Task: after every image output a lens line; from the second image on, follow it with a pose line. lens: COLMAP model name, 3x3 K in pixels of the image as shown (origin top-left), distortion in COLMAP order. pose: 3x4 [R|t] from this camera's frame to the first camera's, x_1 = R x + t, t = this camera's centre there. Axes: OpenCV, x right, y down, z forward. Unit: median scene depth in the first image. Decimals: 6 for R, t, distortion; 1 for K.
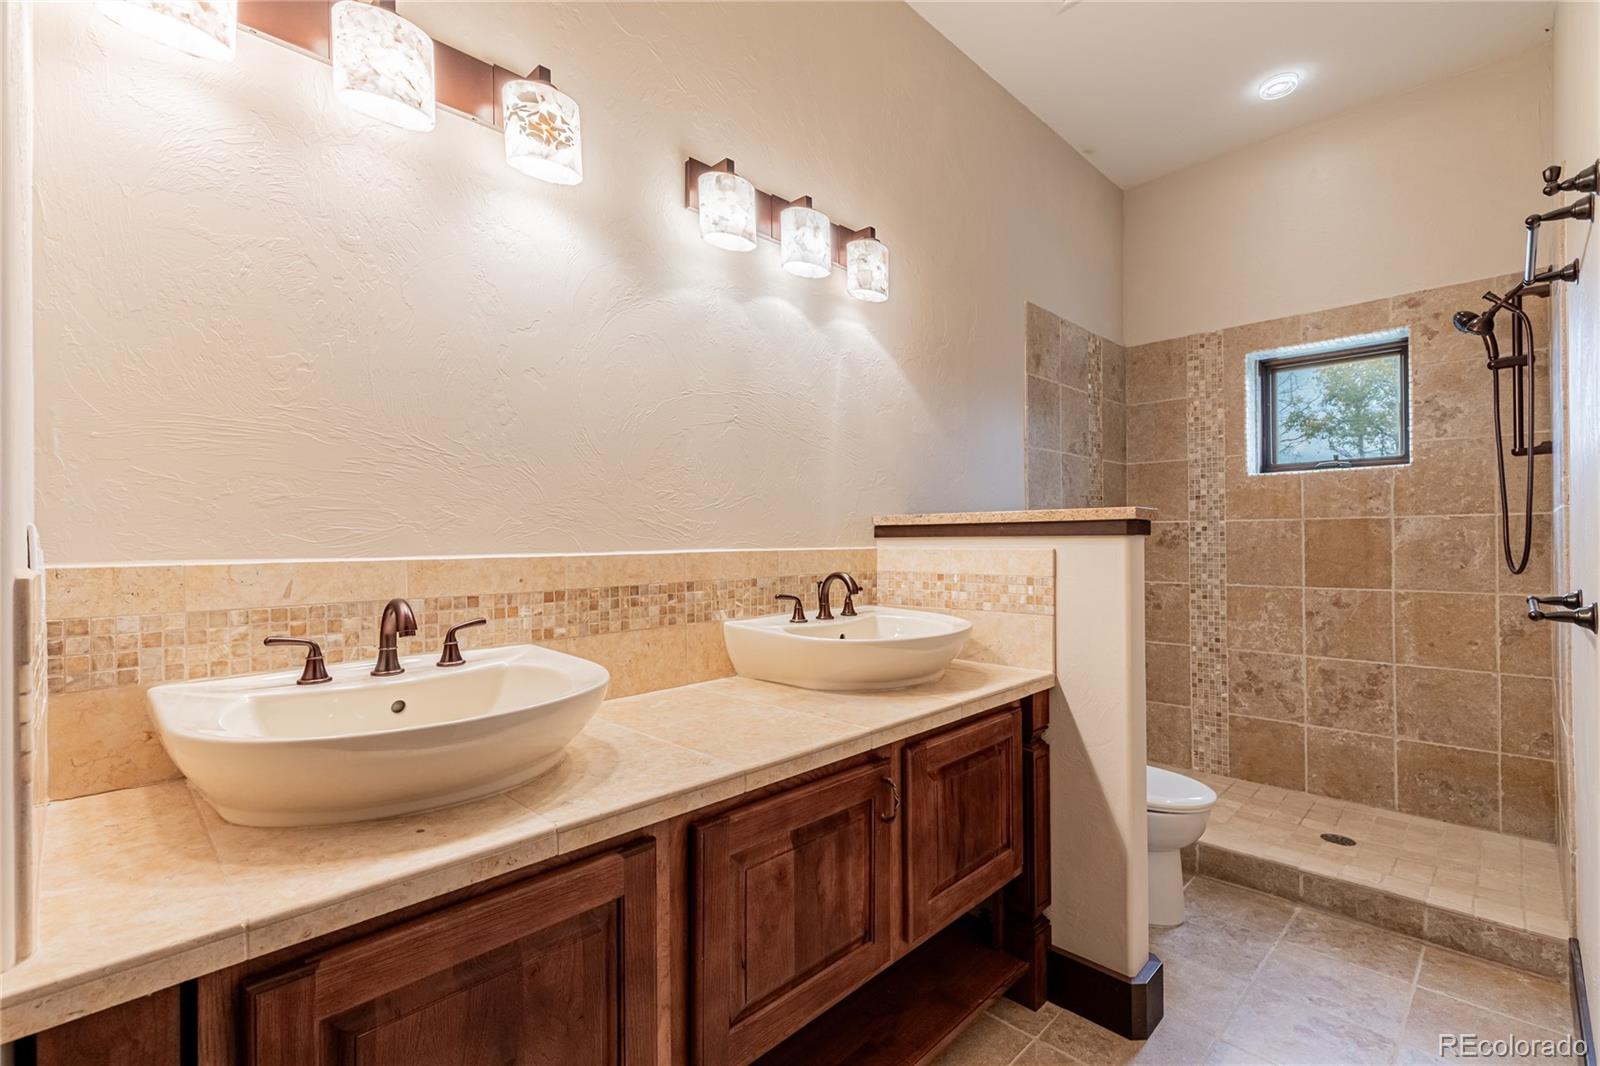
lens RADIAL K [[711.2, 0, 796.4], [0, 711.2, 537.7], [0, 0, 1]] dist [-0.001834, 0.000242]
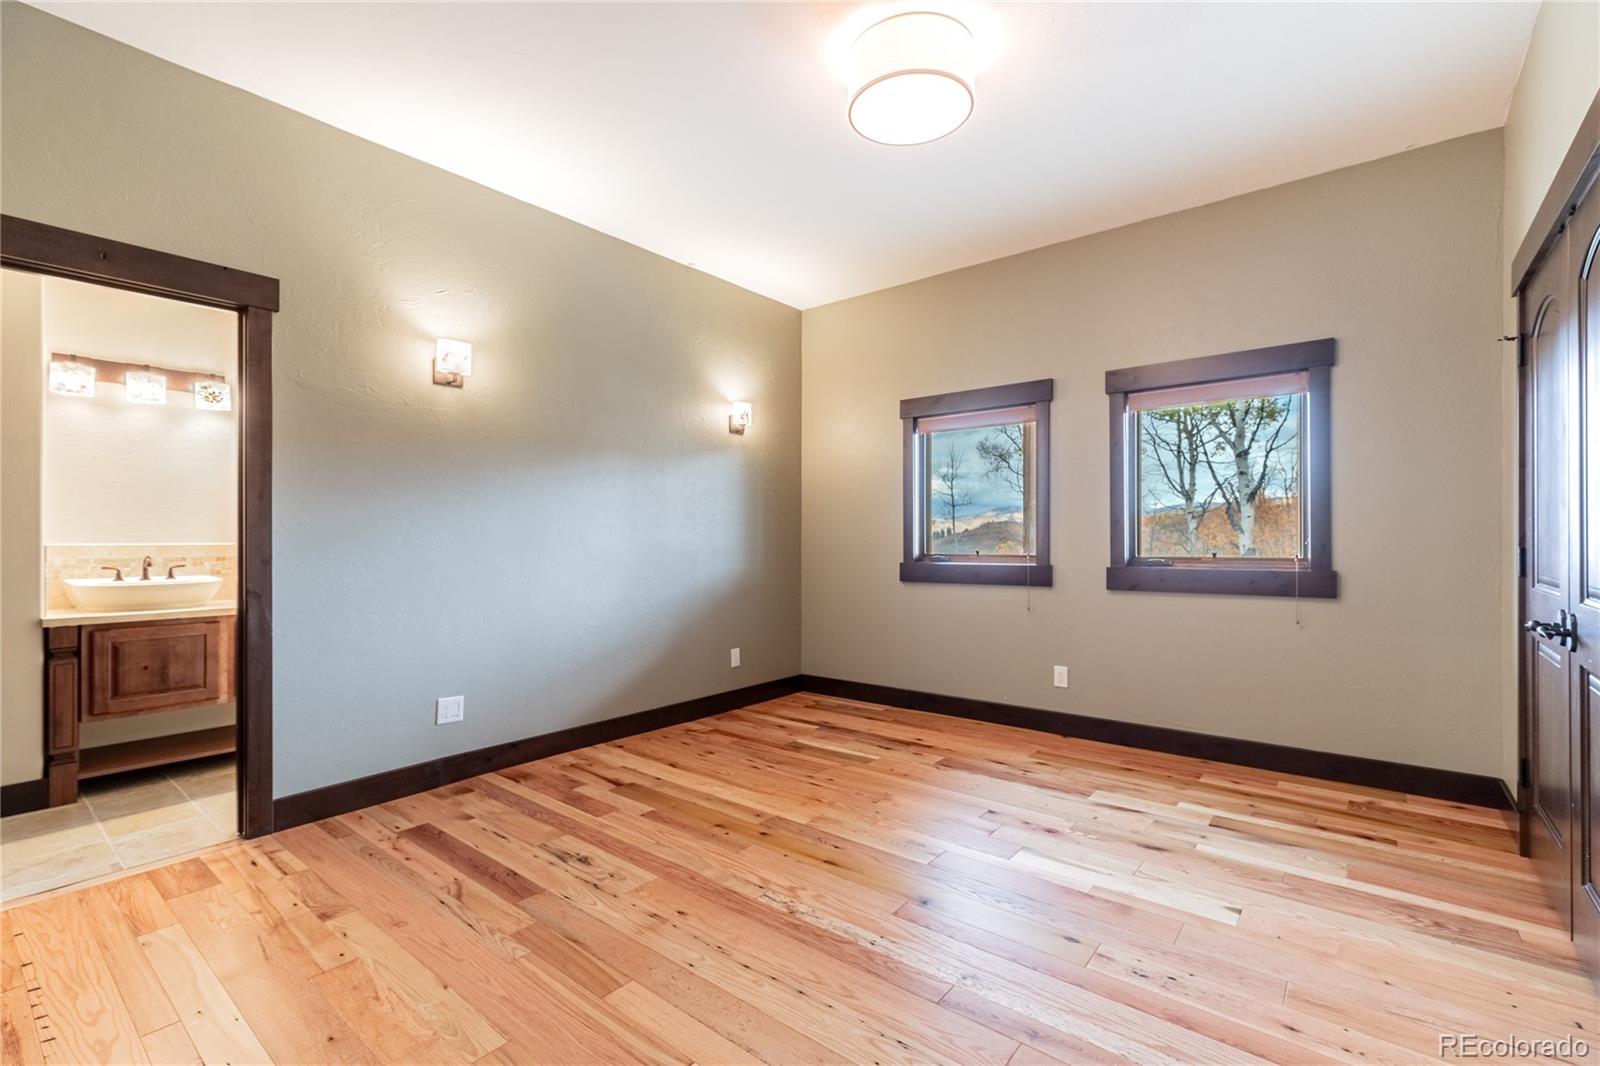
lens RADIAL K [[711.2, 0, 796.4], [0, 711.2, 537.7], [0, 0, 1]] dist [-0.001834, 0.000242]
pose [[0.994215, 0.006651, 0.107207, 1.994633], [-0.005899, 0.999956, -0.007331, 0.010048], [-0.107251, 0.006656, 0.994210, -2.488126]]
